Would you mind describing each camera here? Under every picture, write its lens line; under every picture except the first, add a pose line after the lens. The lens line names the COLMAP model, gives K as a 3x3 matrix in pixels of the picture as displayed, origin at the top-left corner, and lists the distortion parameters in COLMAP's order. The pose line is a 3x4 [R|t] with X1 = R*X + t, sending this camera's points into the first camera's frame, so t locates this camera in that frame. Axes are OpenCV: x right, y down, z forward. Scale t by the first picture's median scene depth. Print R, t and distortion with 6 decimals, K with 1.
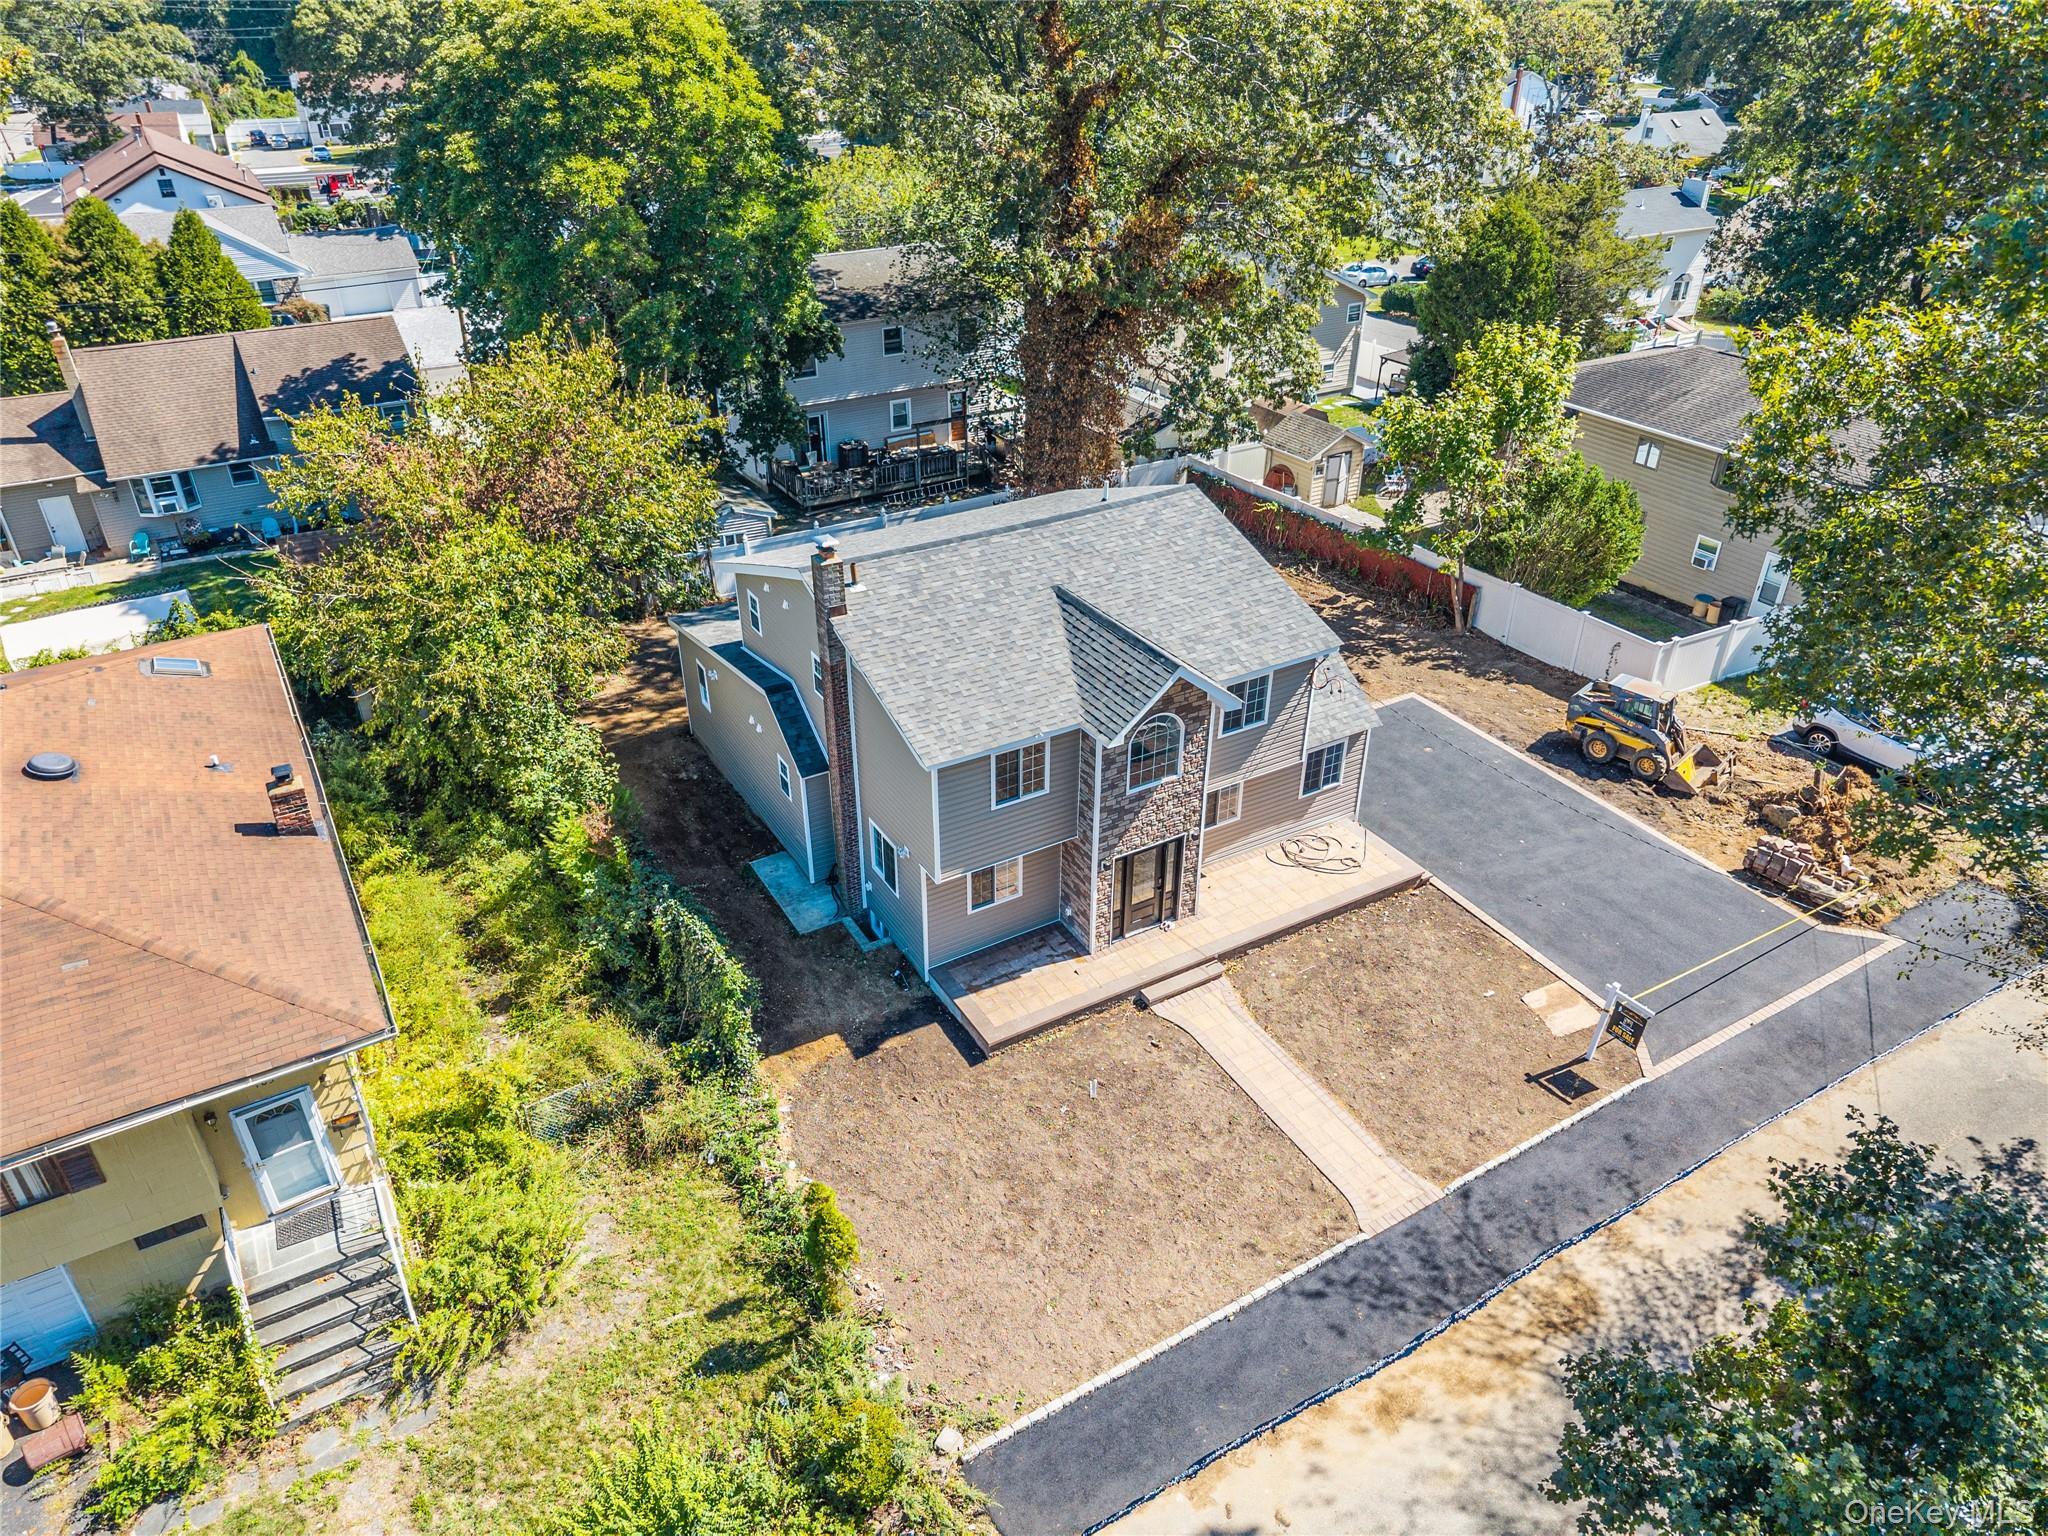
lens RADIAL K [[1388.2, 0, 1028.5], [0, 1388.2, 768.8], [0, 0, 1]] dist [0.006816, -0.005785]
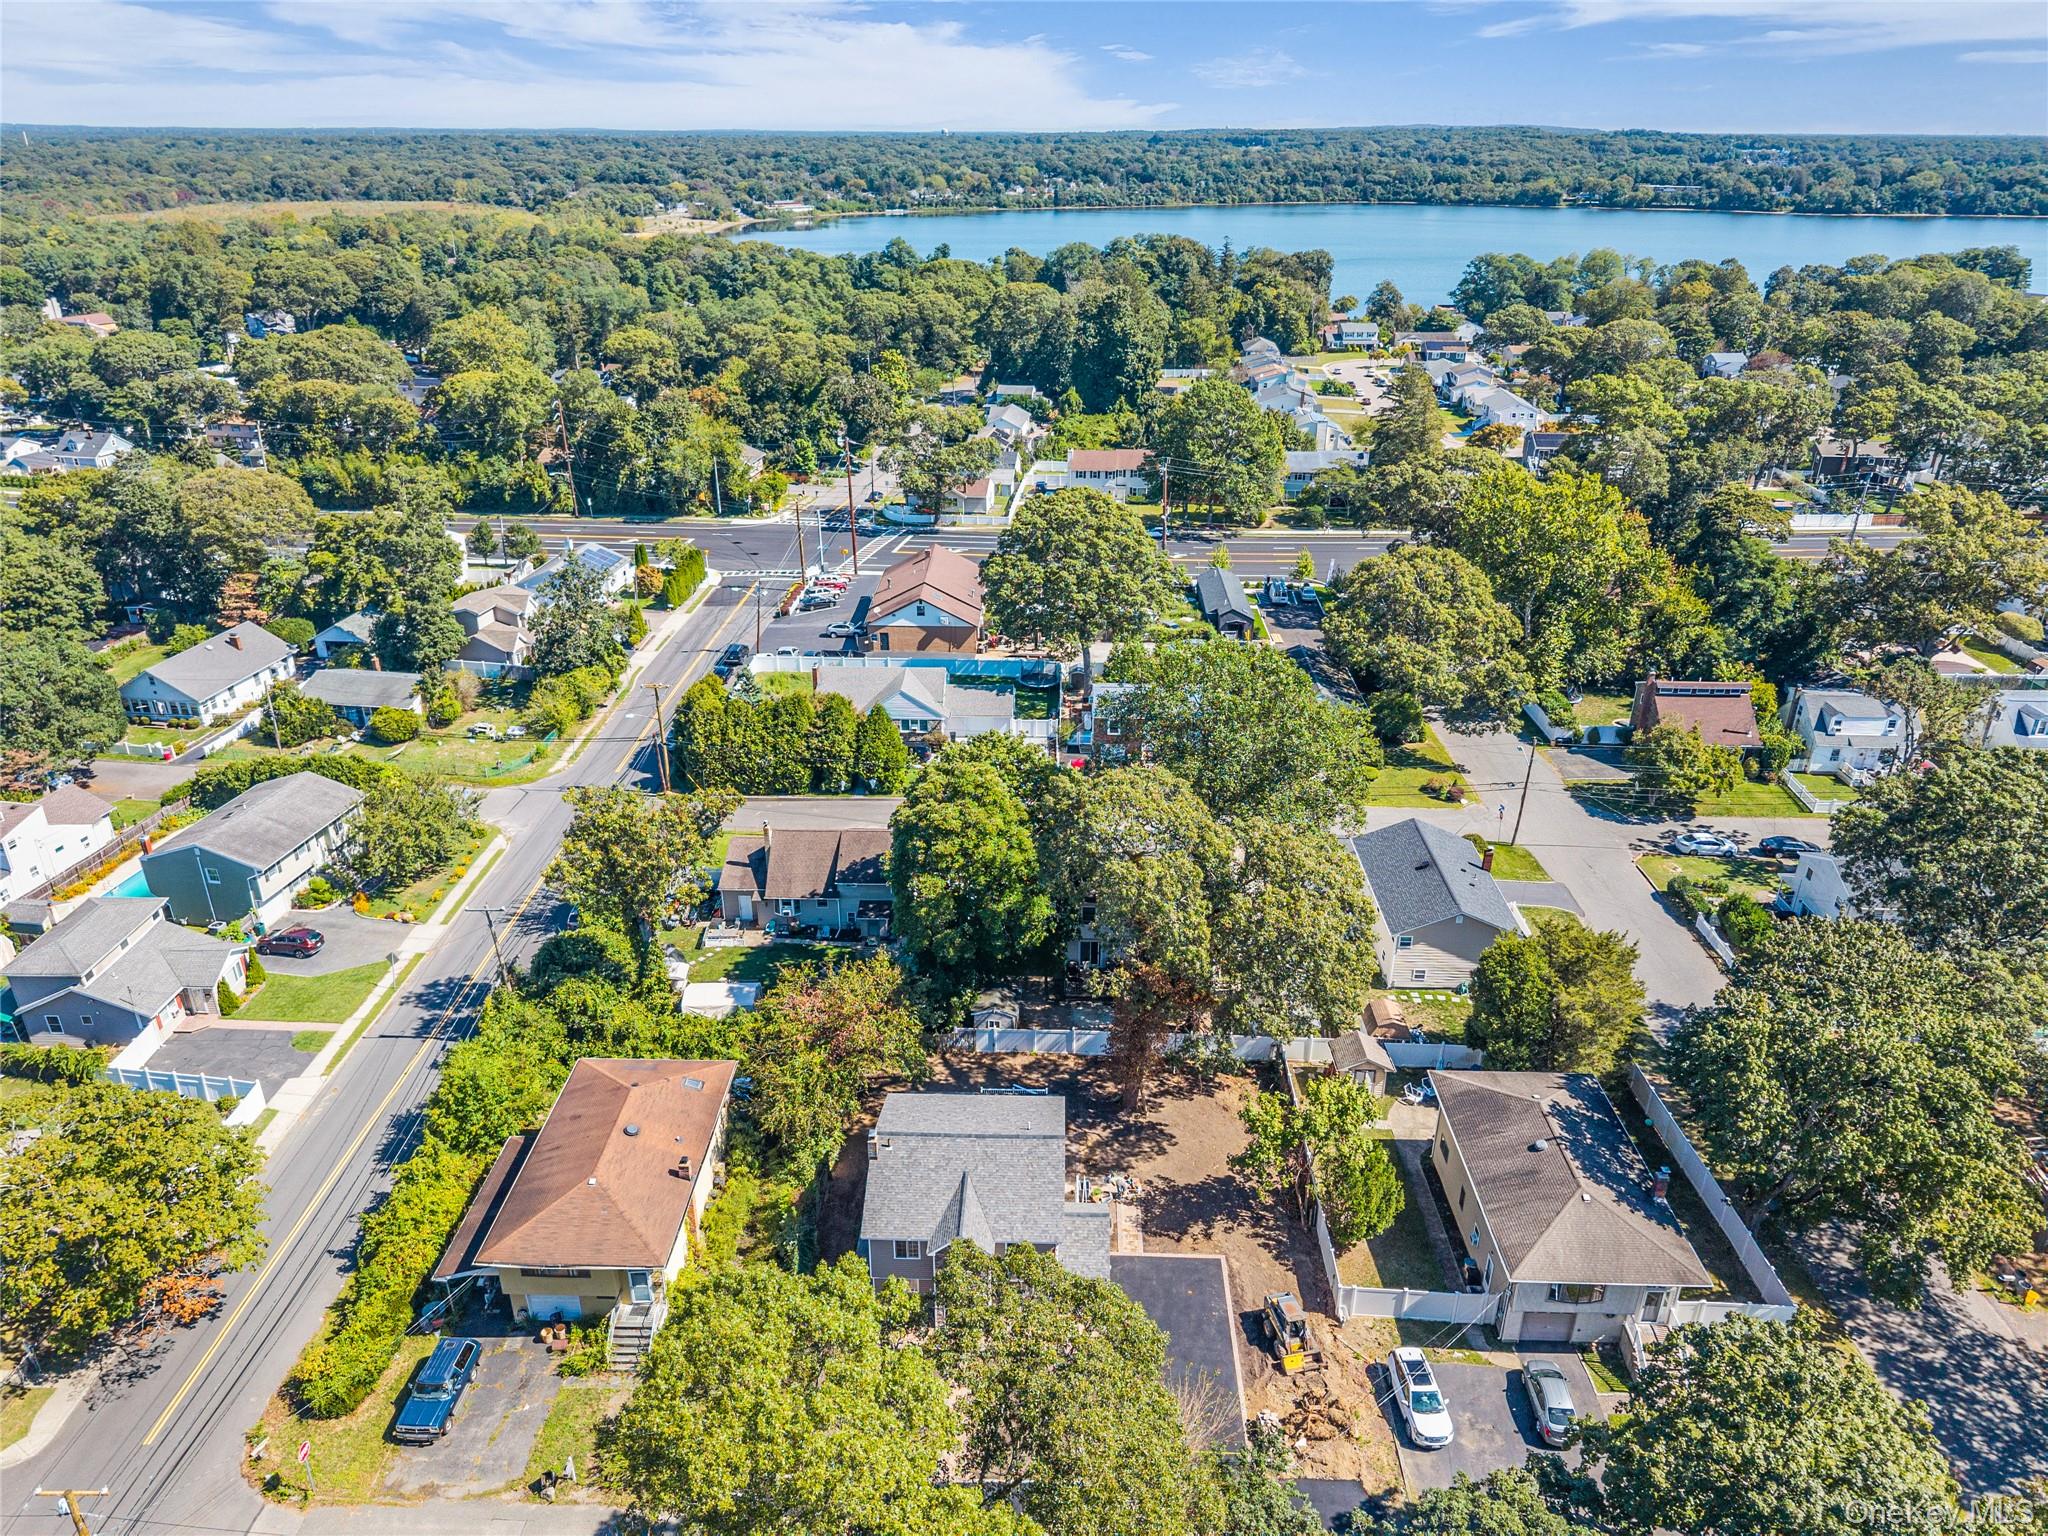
lens RADIAL K [[1388.2, 0, 1022.0], [0, 1388.2, 762.6], [0, 0, 1]] dist [0.006816, -0.005785]
pose [[0.840755, 0.224513, -0.492671, 1.071130], [-0.276133, 0.960535, -0.033506, -0.722444], [0.465705, 0.164213, 0.869570, -1.111744]]
